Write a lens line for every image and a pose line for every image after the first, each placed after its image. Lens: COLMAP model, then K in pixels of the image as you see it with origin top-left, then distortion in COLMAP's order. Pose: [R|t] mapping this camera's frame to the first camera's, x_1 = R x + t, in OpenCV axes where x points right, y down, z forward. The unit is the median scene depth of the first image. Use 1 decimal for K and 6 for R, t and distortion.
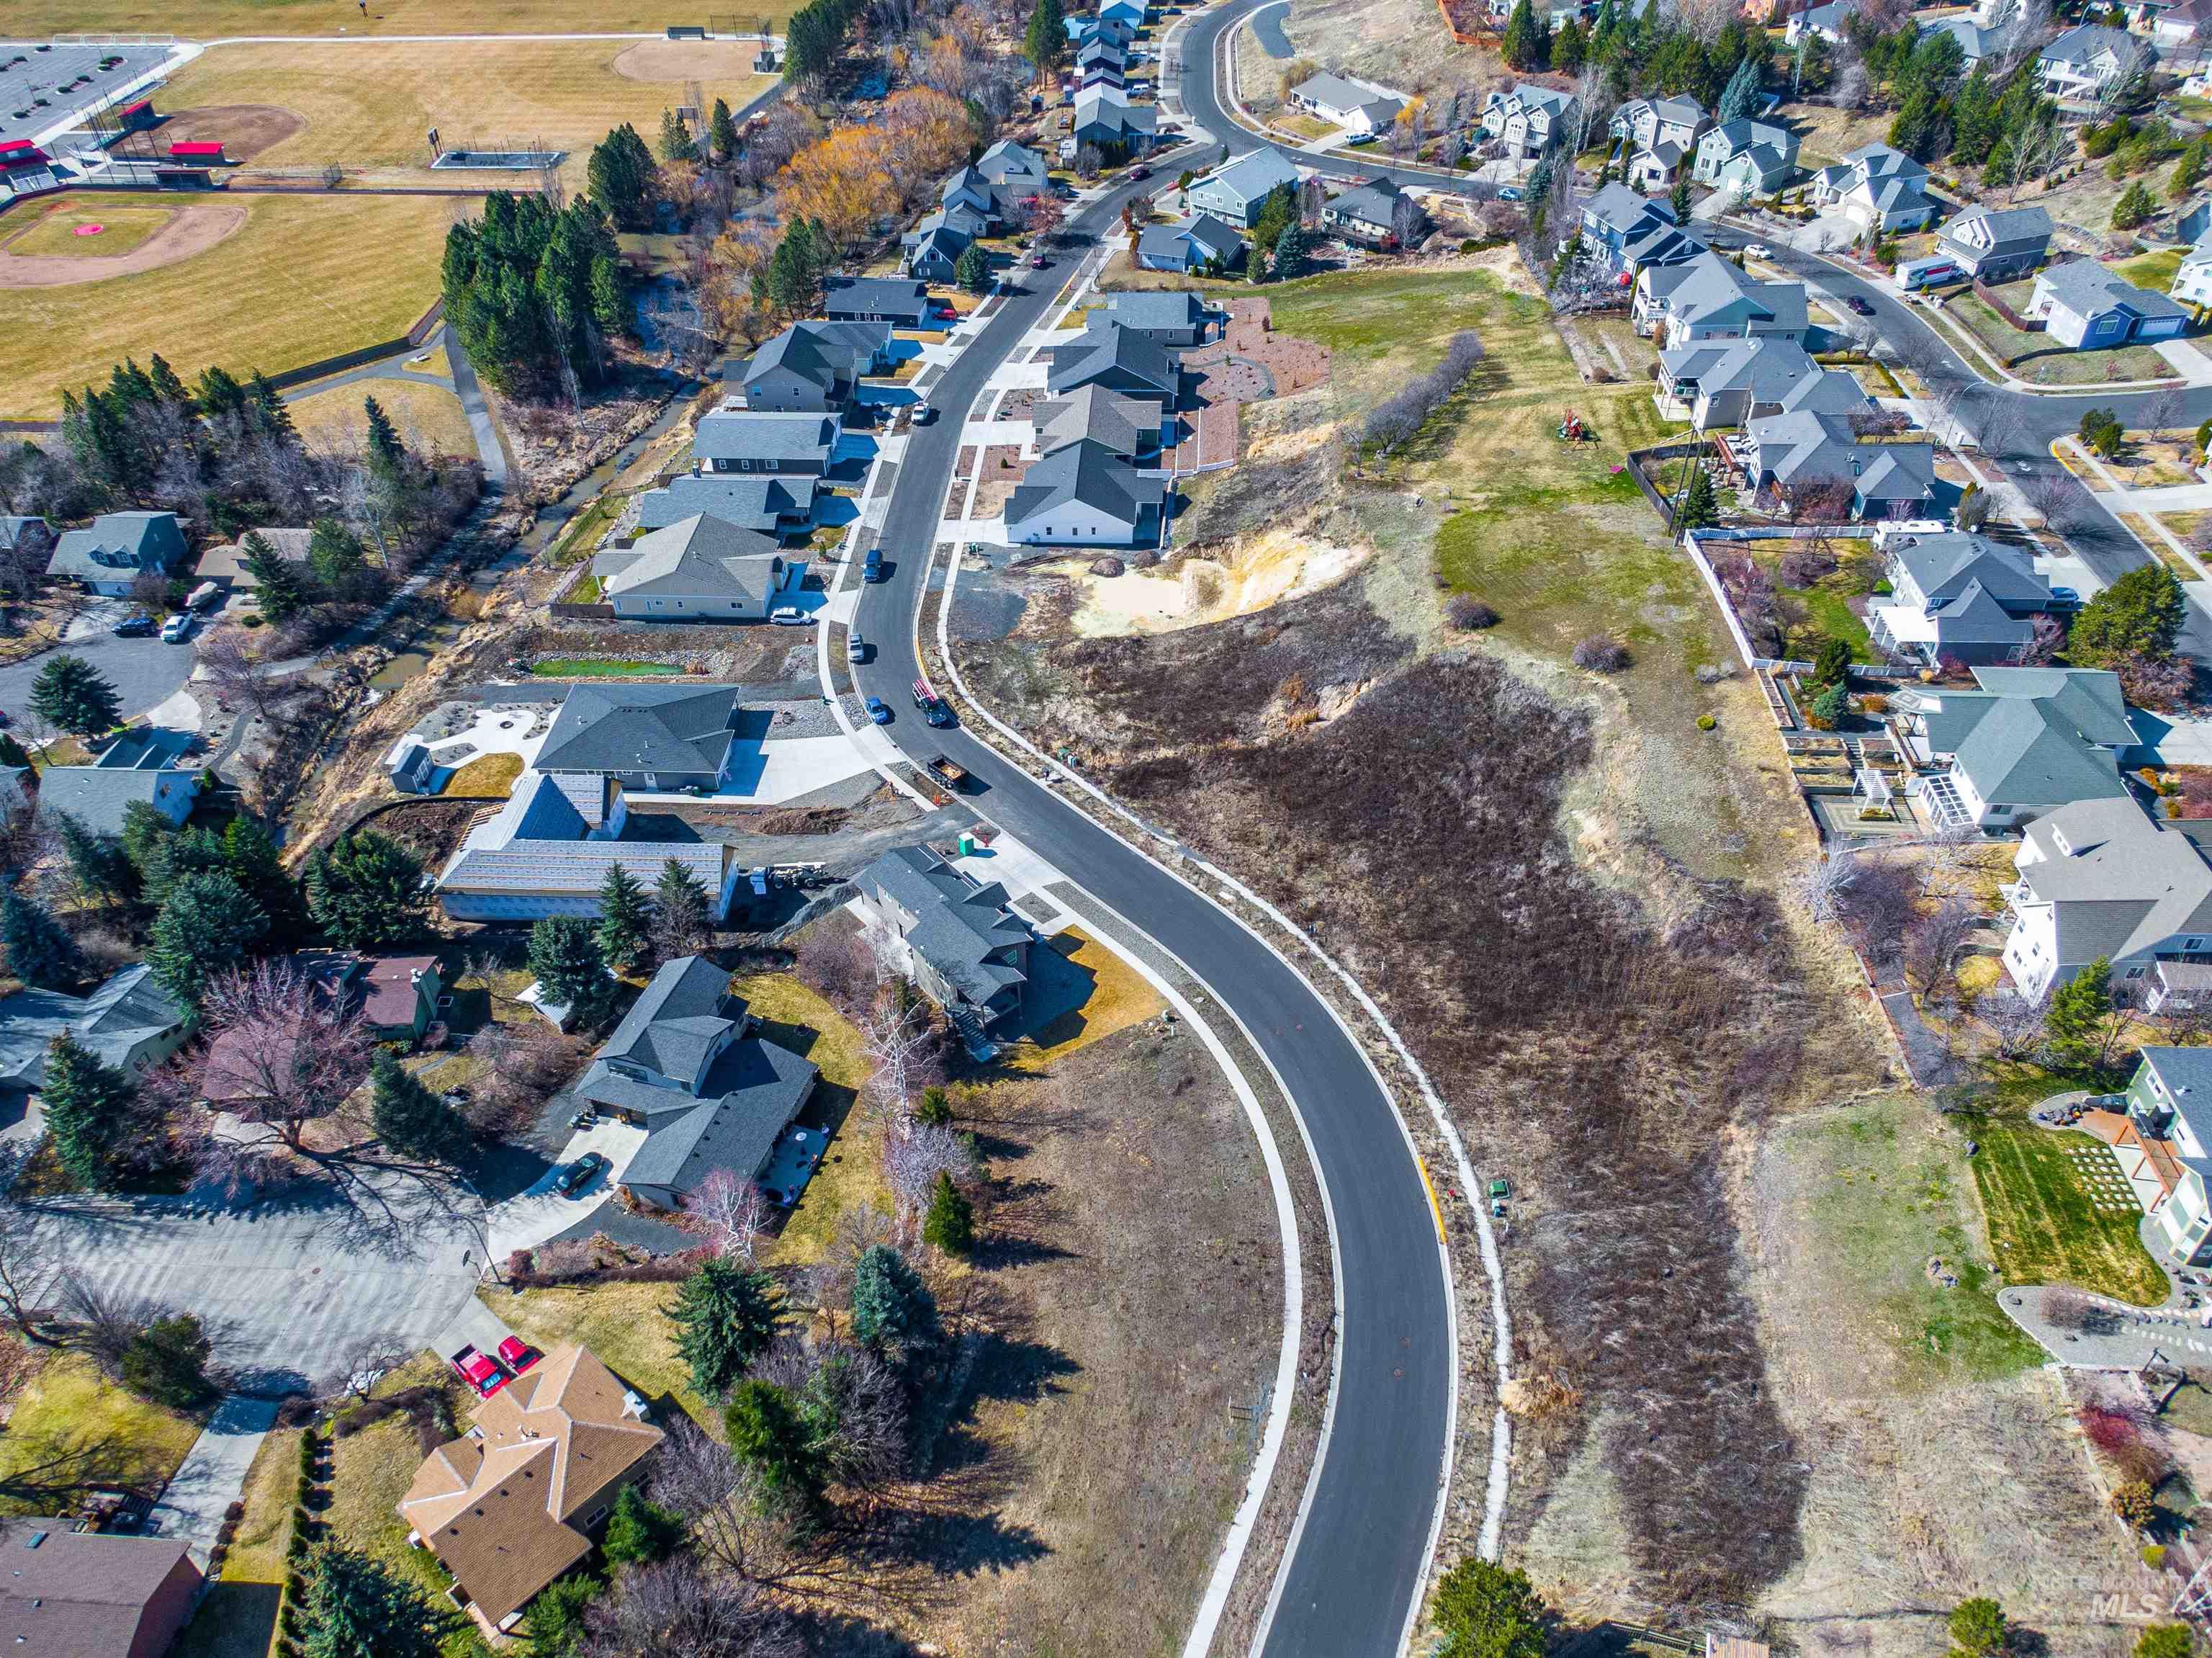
lens RADIAL K [[1605.4, 0, 1106.7], [0, 1605.4, 813.3], [0, 0, 1]] dist [0.047500, -0.072260]
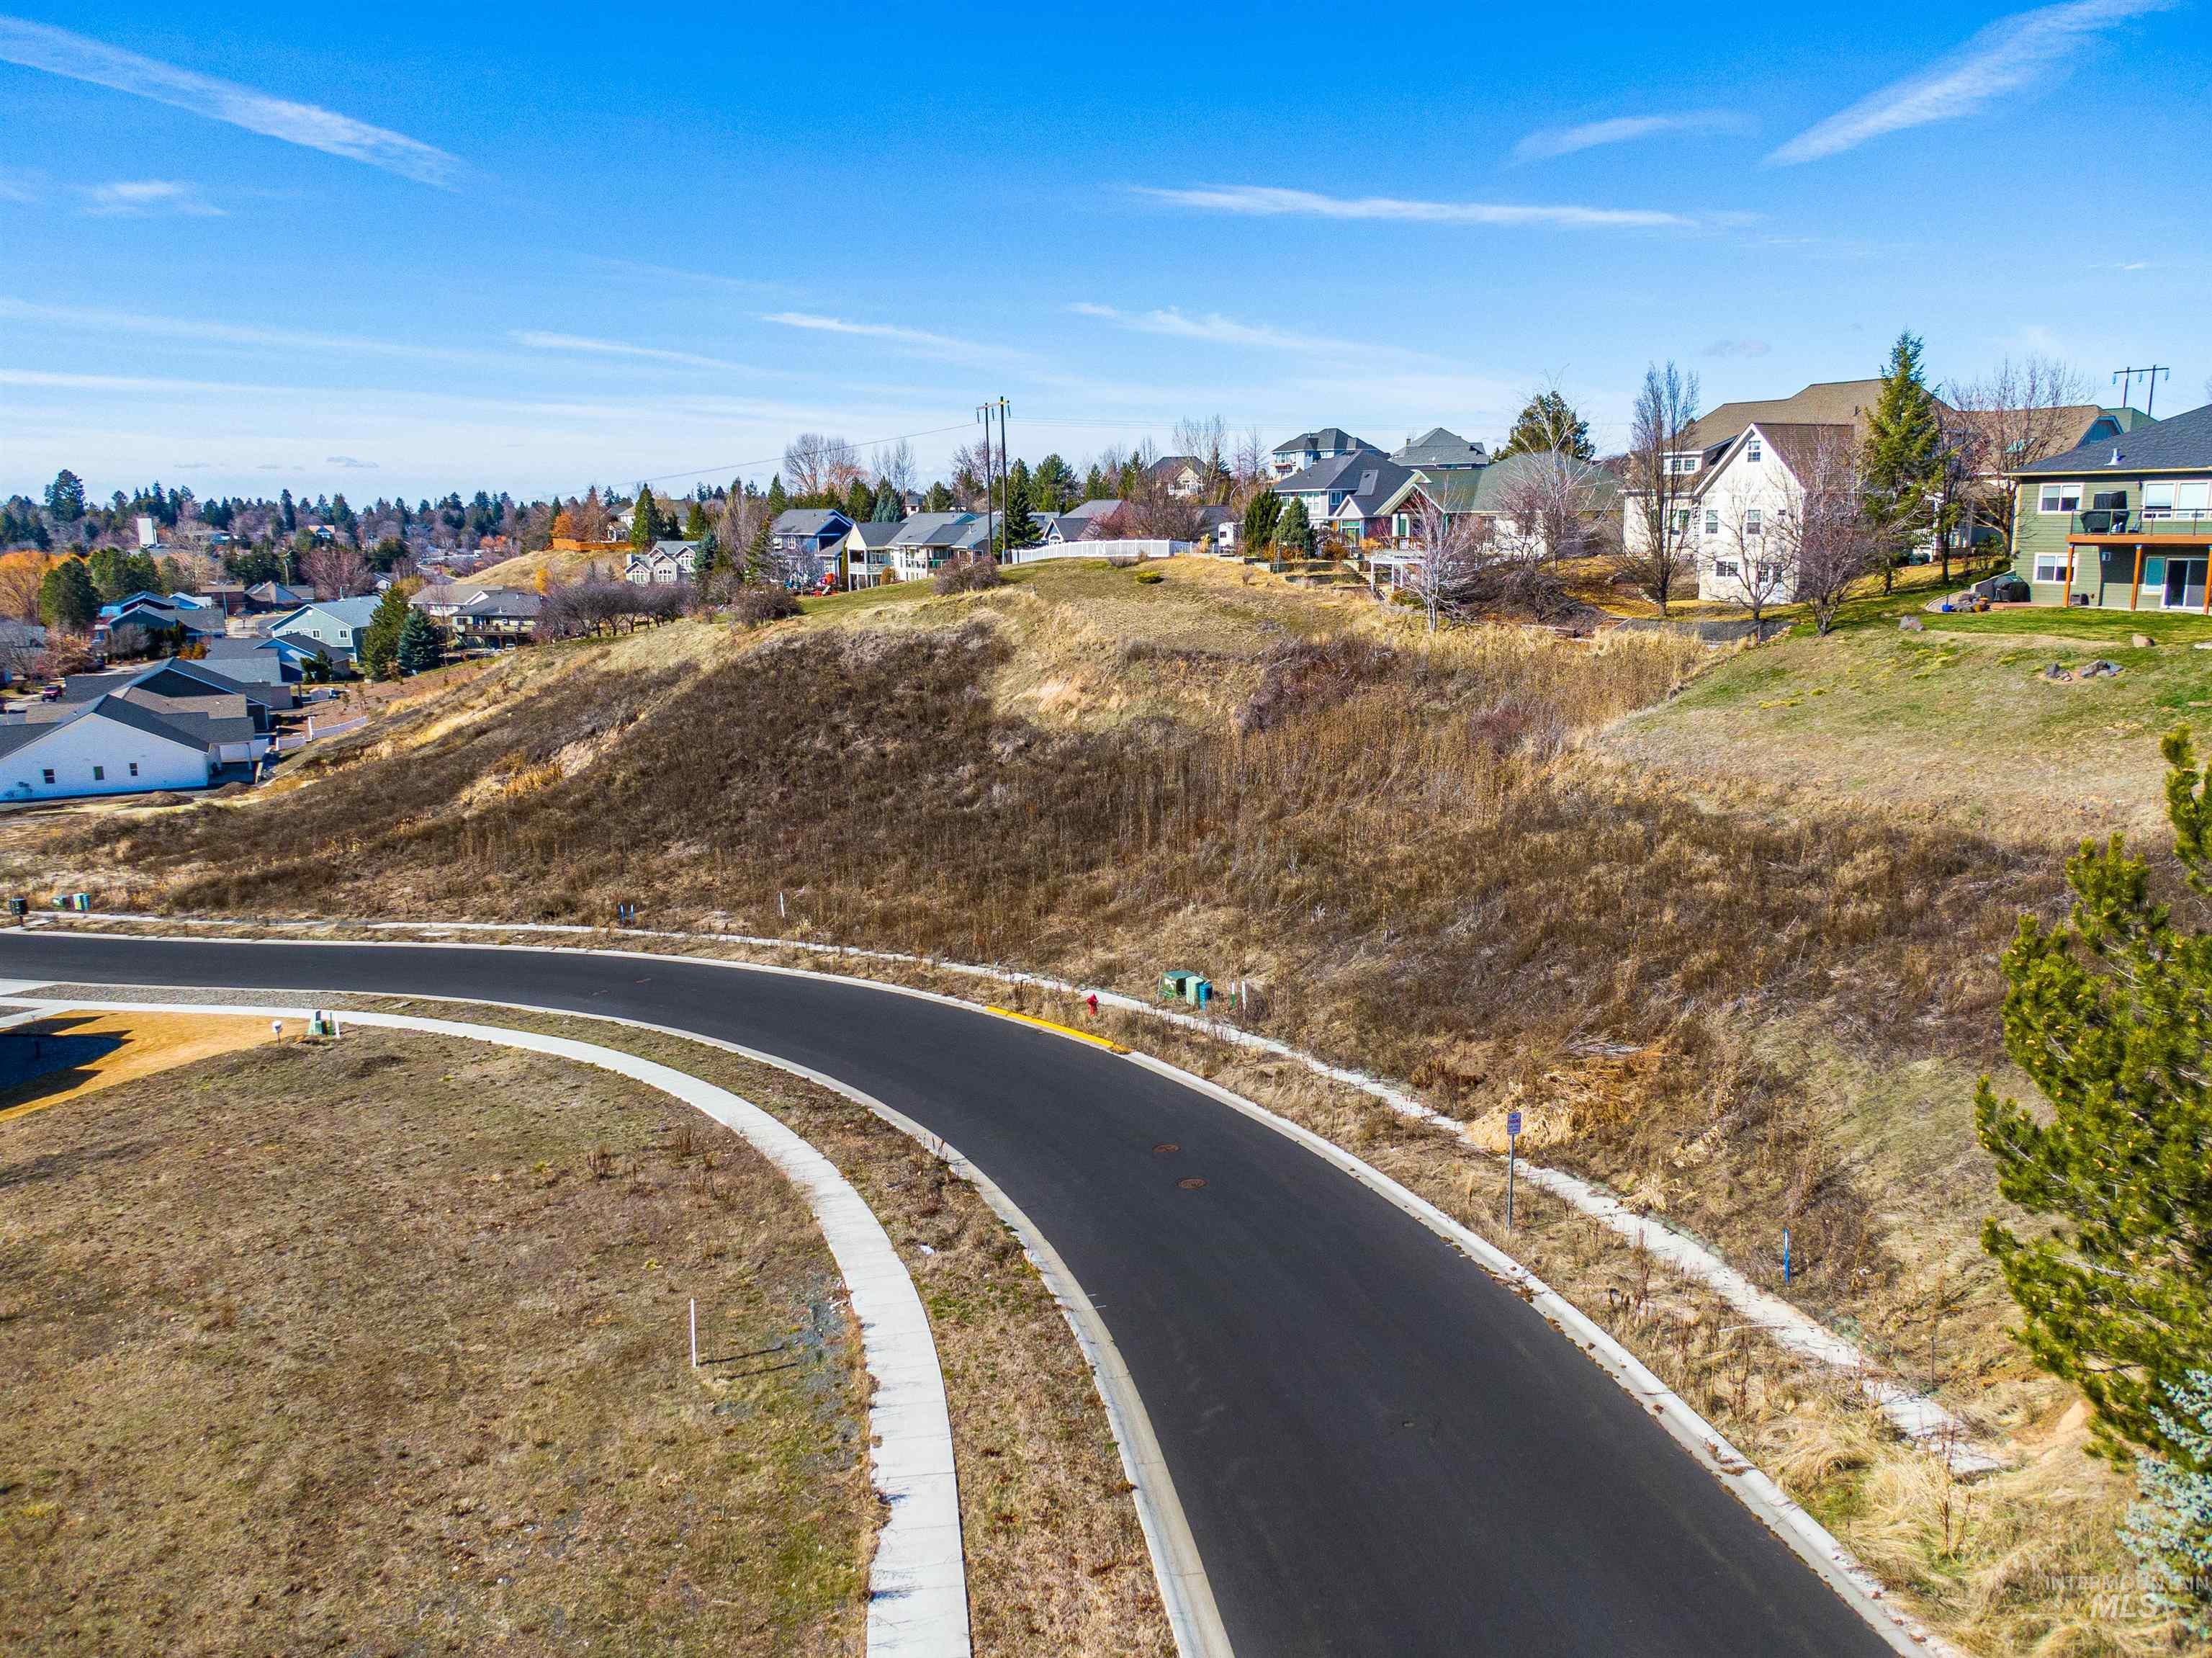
lens RADIAL K [[1605.4, 0, 1103.1], [0, 1605.4, 818.3], [0, 0, 1]] dist [0.047500, -0.072260]
pose [[0.866347, -0.085002, 0.492155, 0.011241], [0.314809, 0.857946, -0.405984, 0.322490], [-0.387734, 0.506659, 0.770039, 0.572864]]
